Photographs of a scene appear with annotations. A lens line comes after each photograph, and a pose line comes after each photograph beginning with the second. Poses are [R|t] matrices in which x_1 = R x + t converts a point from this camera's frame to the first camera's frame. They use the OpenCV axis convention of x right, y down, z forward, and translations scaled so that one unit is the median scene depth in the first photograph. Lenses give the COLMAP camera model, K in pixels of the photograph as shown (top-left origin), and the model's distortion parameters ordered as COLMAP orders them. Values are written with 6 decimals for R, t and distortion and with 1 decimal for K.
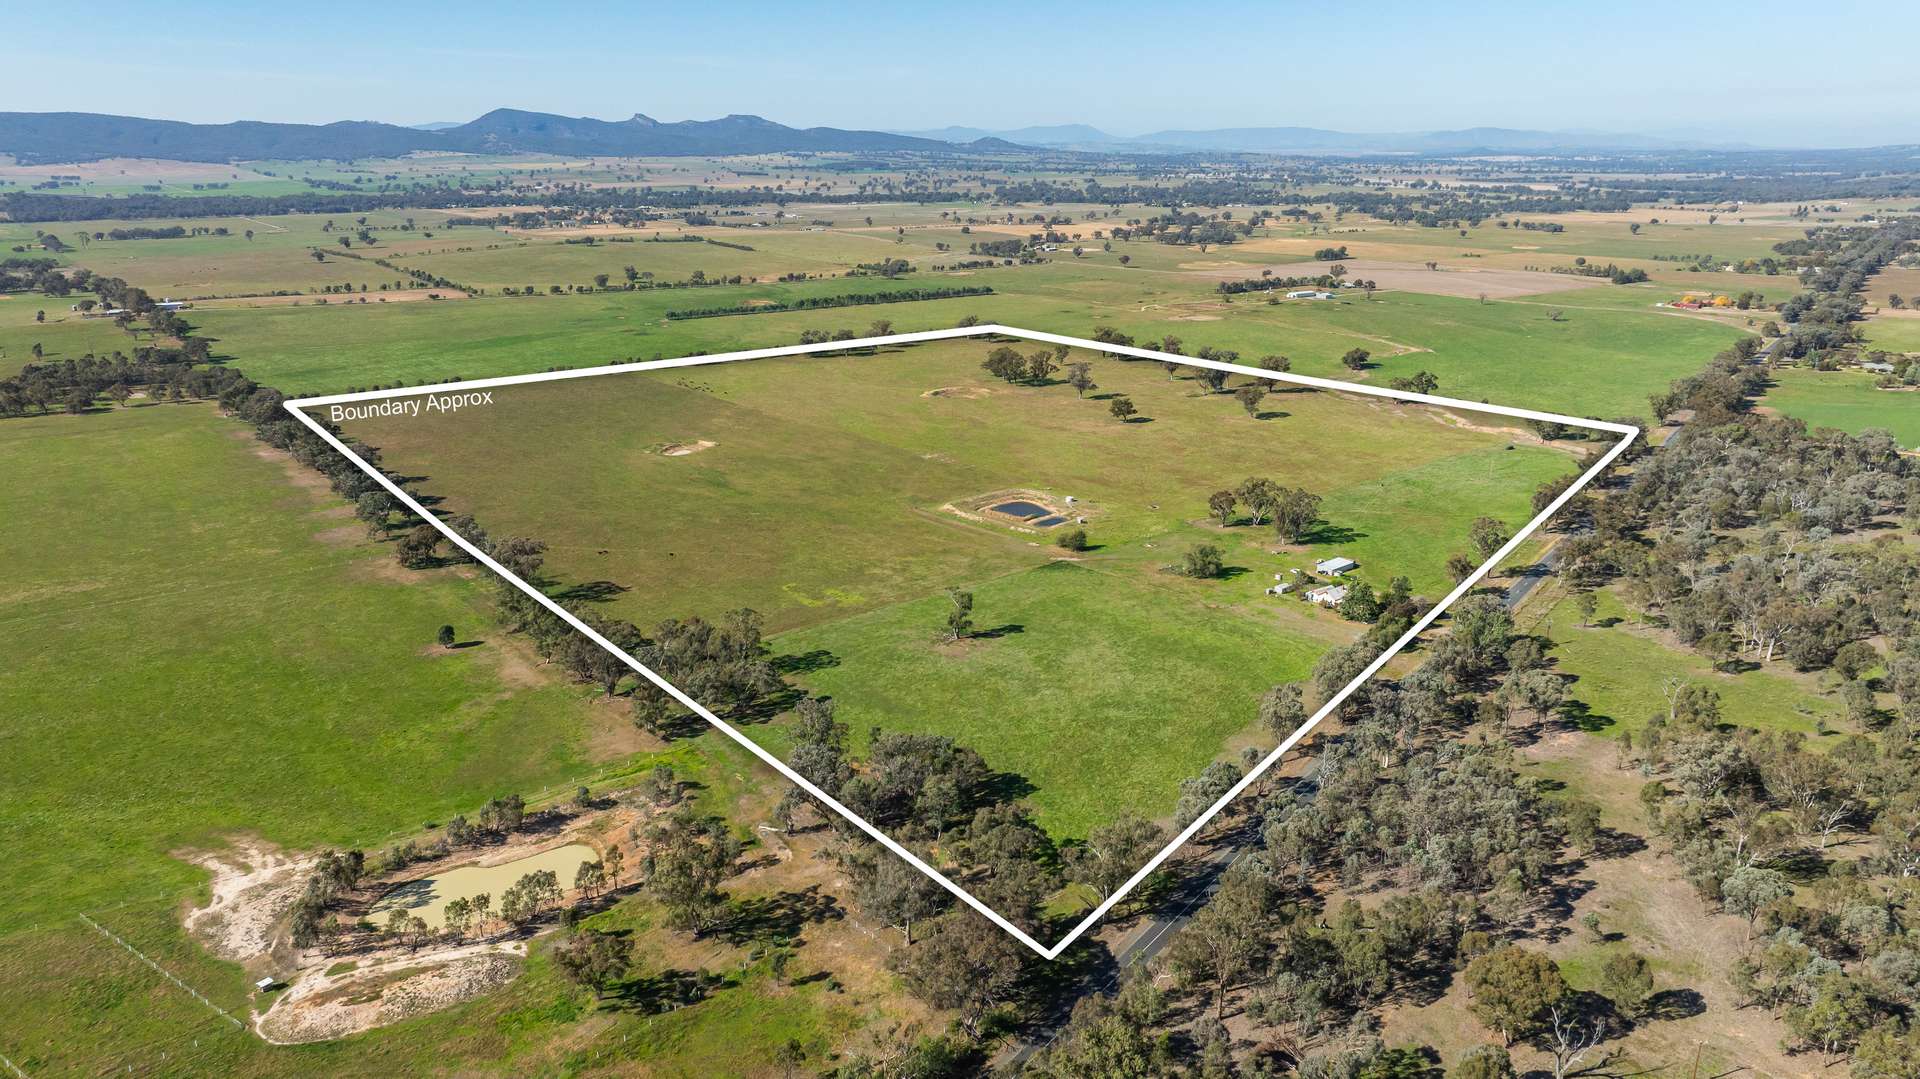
lens RADIAL K [[1344.2, 0, 960.0], [0, 1344.2, 545.9], [0, 0, 1]] dist [-0.029020, 0.023503]
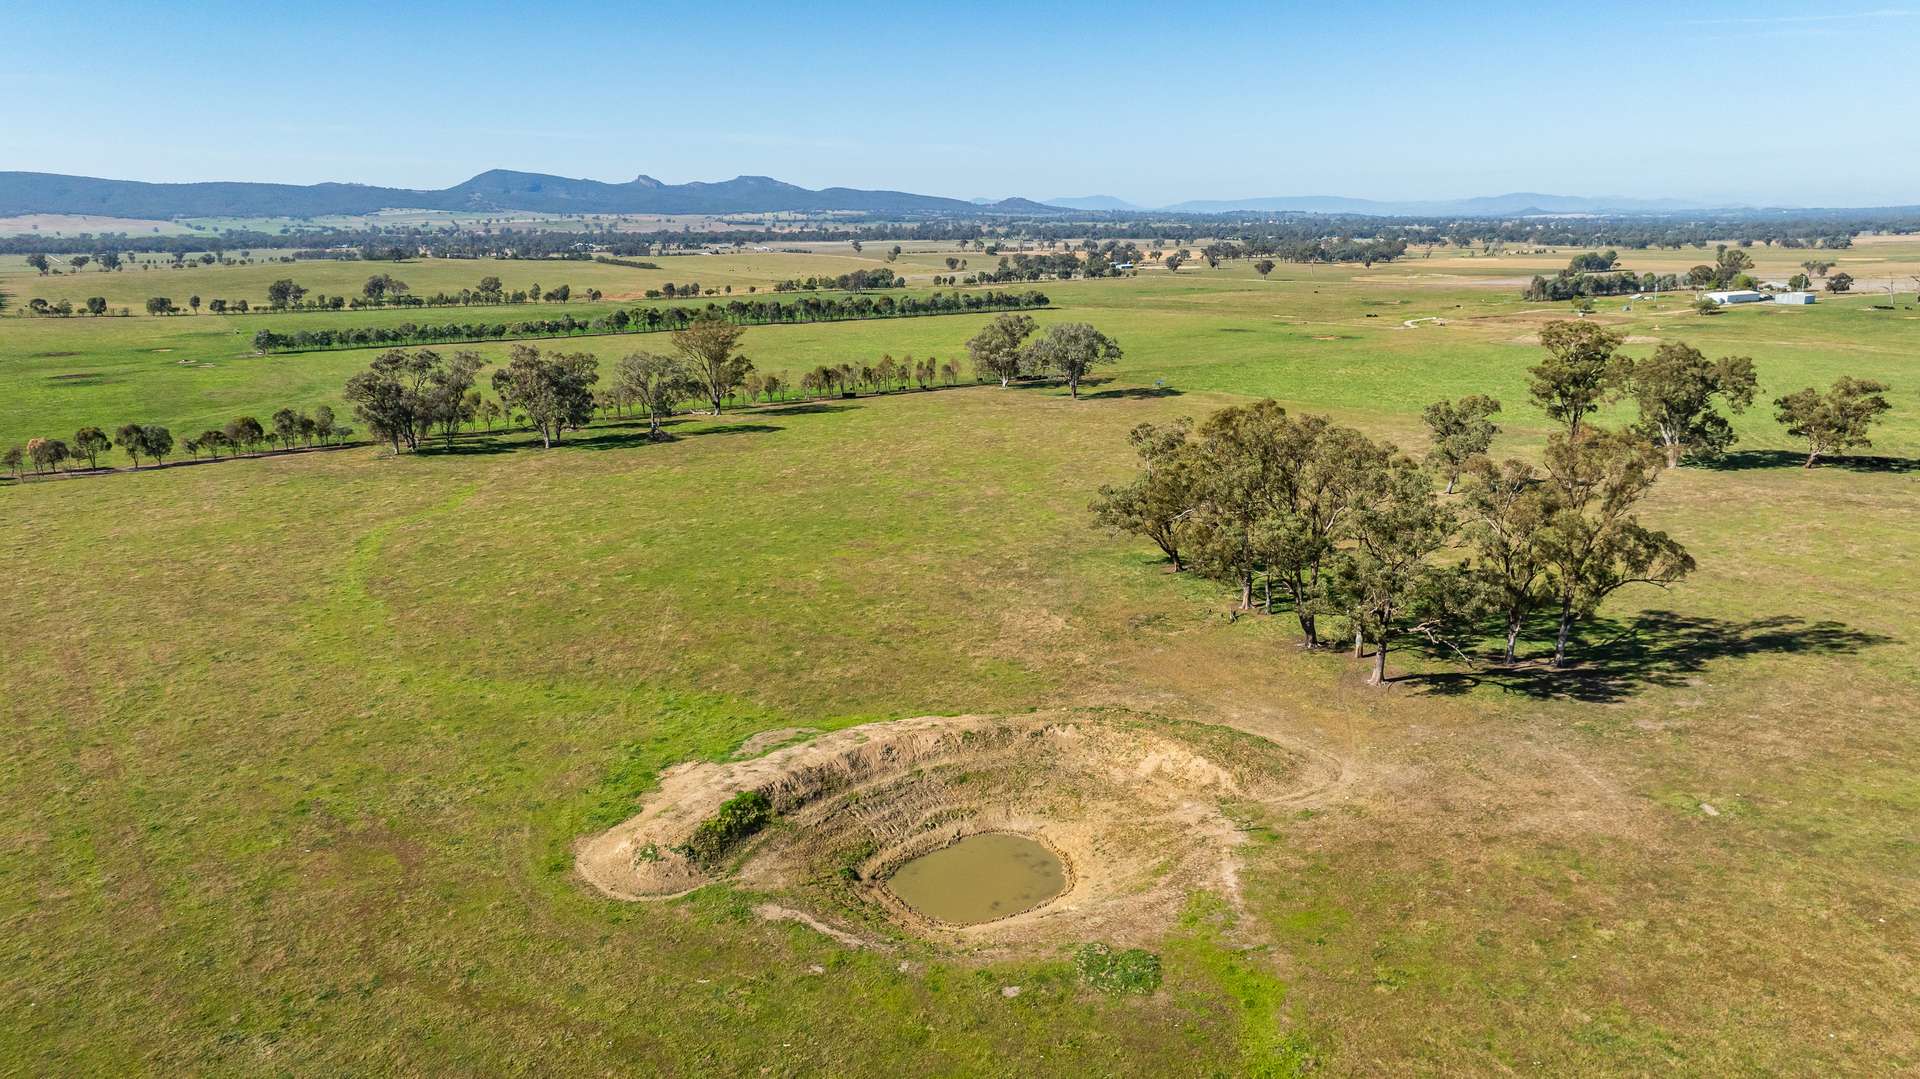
lens RADIAL K [[1344.2, 0, 966.6], [0, 1344.2, 524.4], [0, 0, 1]] dist [-0.029020, 0.023503]
pose [[0.999889, -0.004533, -0.014202, 0.001182], [0.003542, 0.997607, -0.069042, -0.076903], [0.014481, 0.068984, 0.997513, 0.526630]]
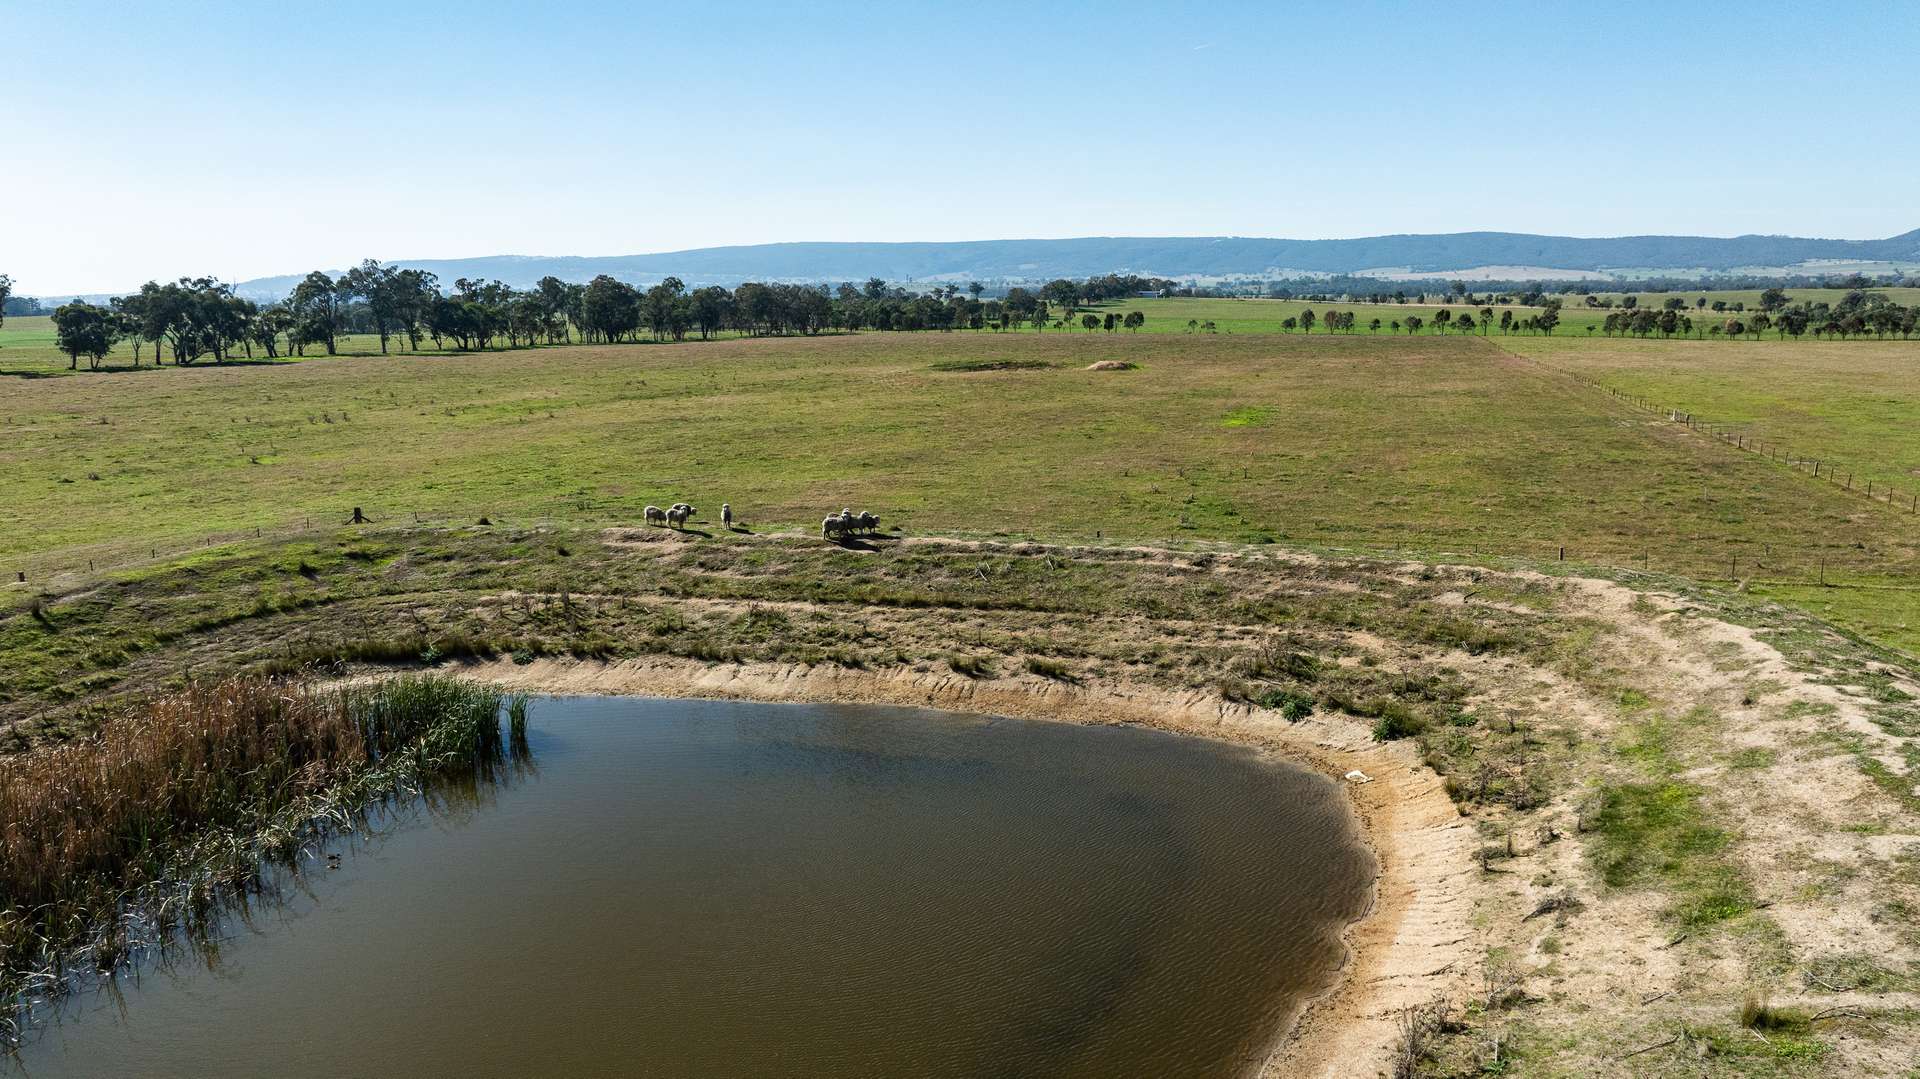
lens RADIAL K [[1344.2, 0, 955.6], [0, 1344.2, 534.3], [0, 0, 1]] dist [-0.029020, 0.023503]
pose [[0.566892, 0.147266, -0.810522, 0.031377], [-0.232641, 0.972462, 0.013977, -0.015977], [0.790261, 0.180637, 0.585541, 0.388600]]
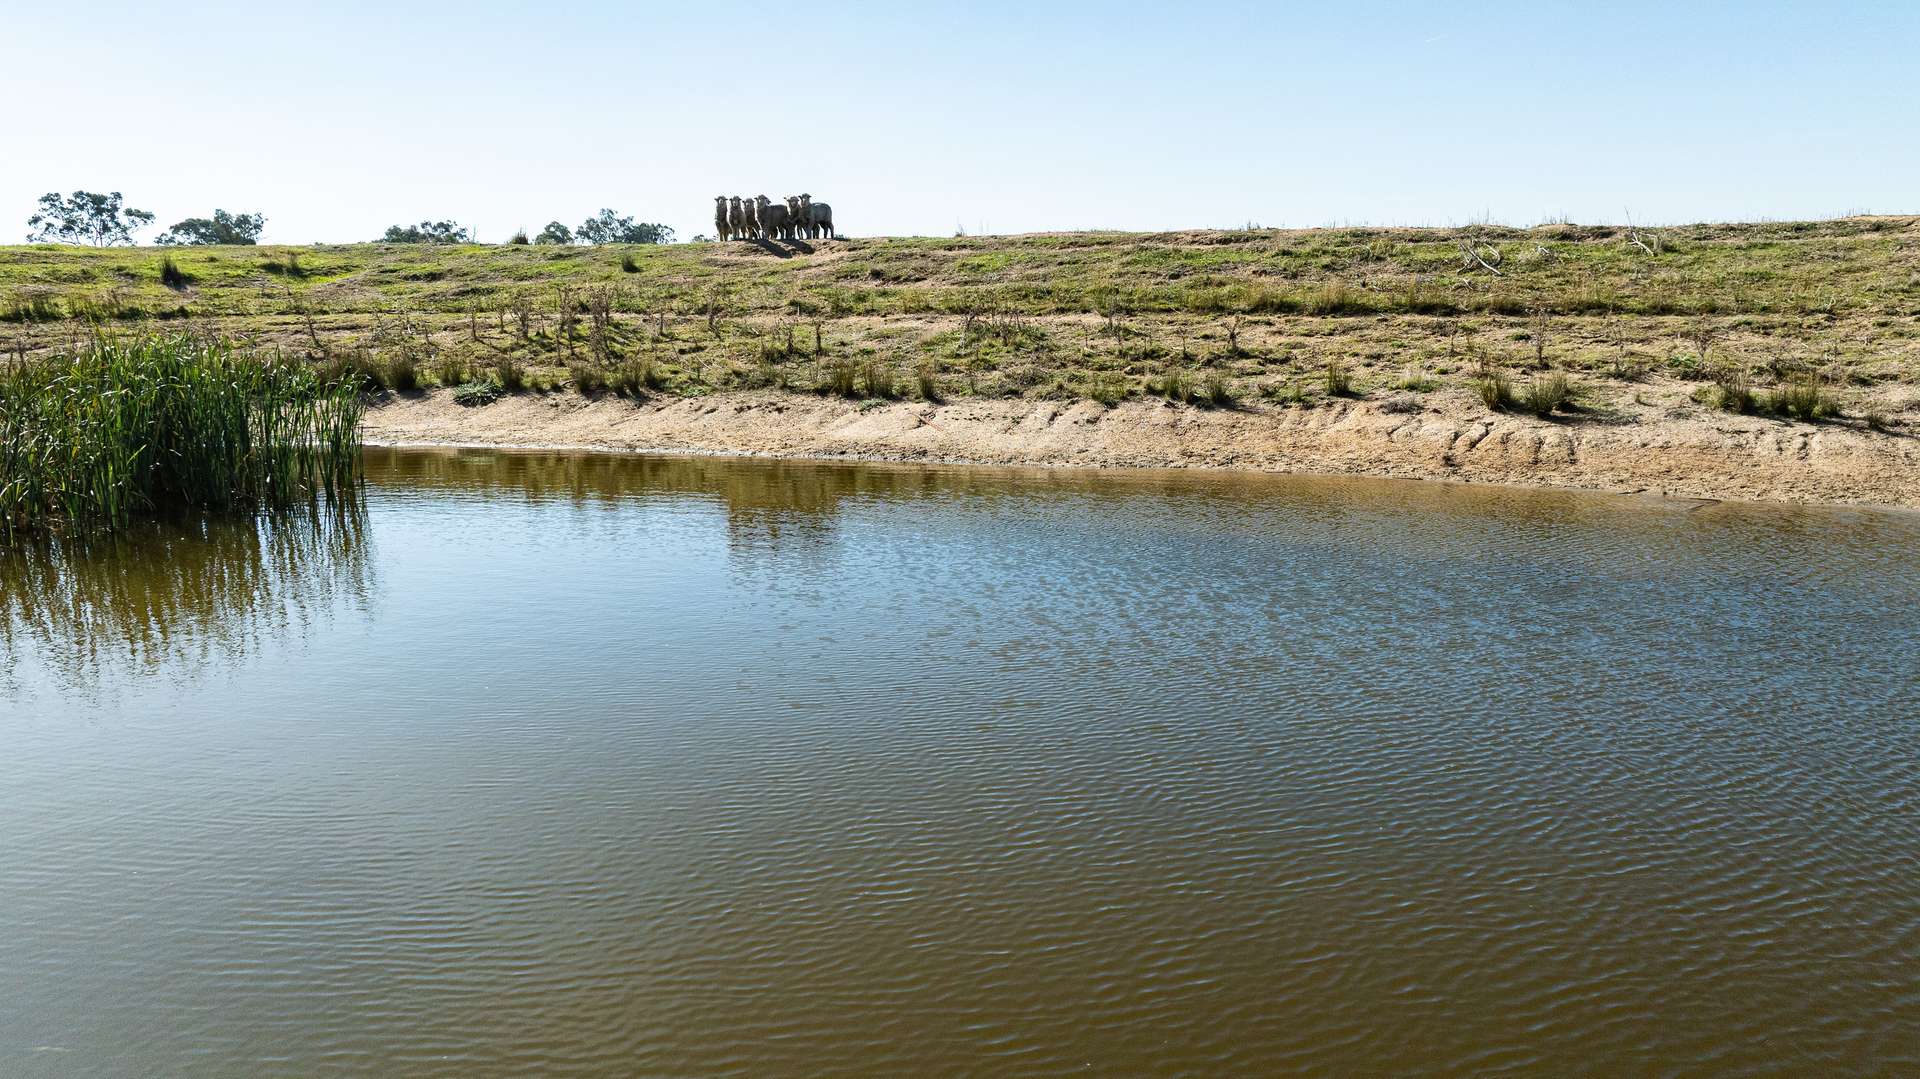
lens RADIAL K [[1344.2, 0, 947.0], [0, 1344.2, 543.7], [0, 0, 1]] dist [-0.029020, 0.023503]
pose [[0.411198, 0.176363, -0.894322, 0.018579], [-0.259281, 0.963208, 0.070733, -0.011979], [0.873893, 0.202795, 0.441797, 0.396299]]
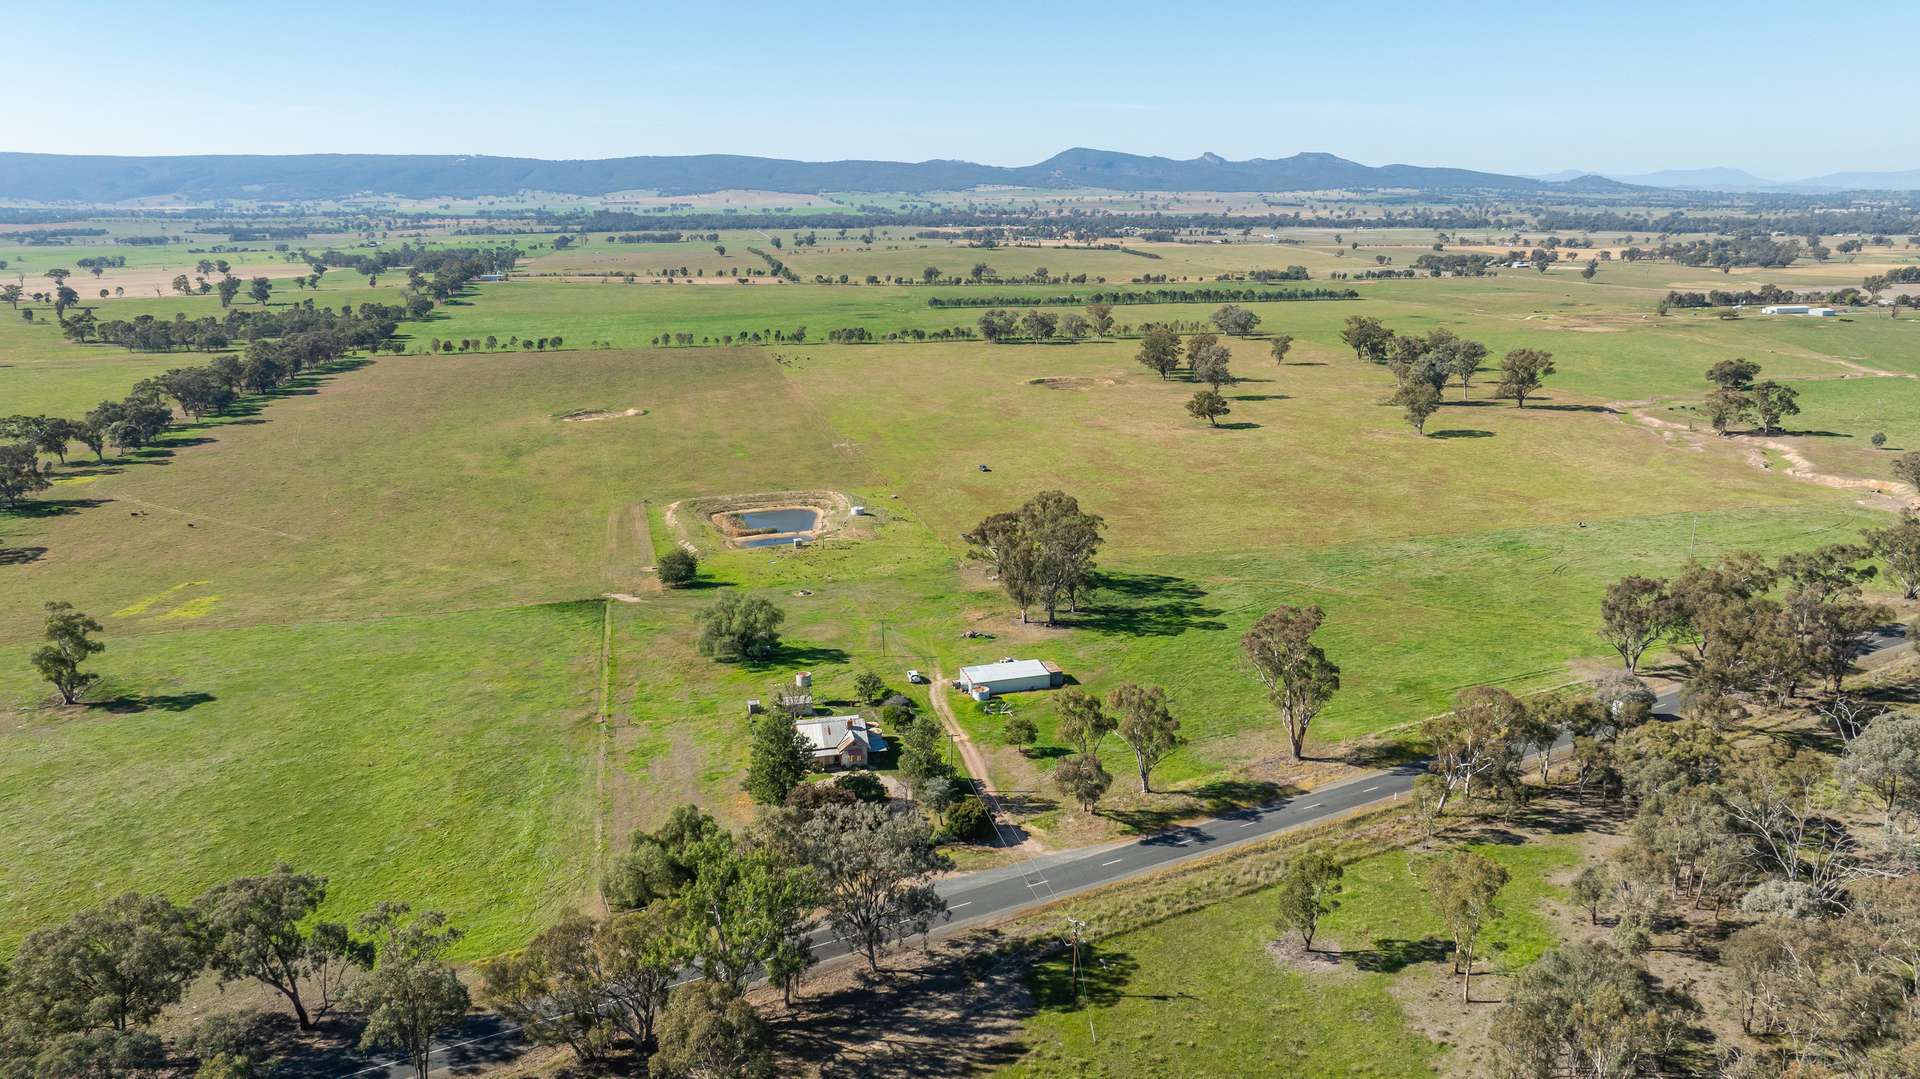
lens RADIAL K [[1344.2, 0, 962.9], [0, 1344.2, 538.9], [0, 0, 1]] dist [-0.029020, 0.023503]
pose [[0.911158, 0.100850, -0.399525, 0.145692], [-0.115981, 0.993155, -0.013811, -0.007839], [0.395397, 0.058922, 0.916618, 0.186496]]
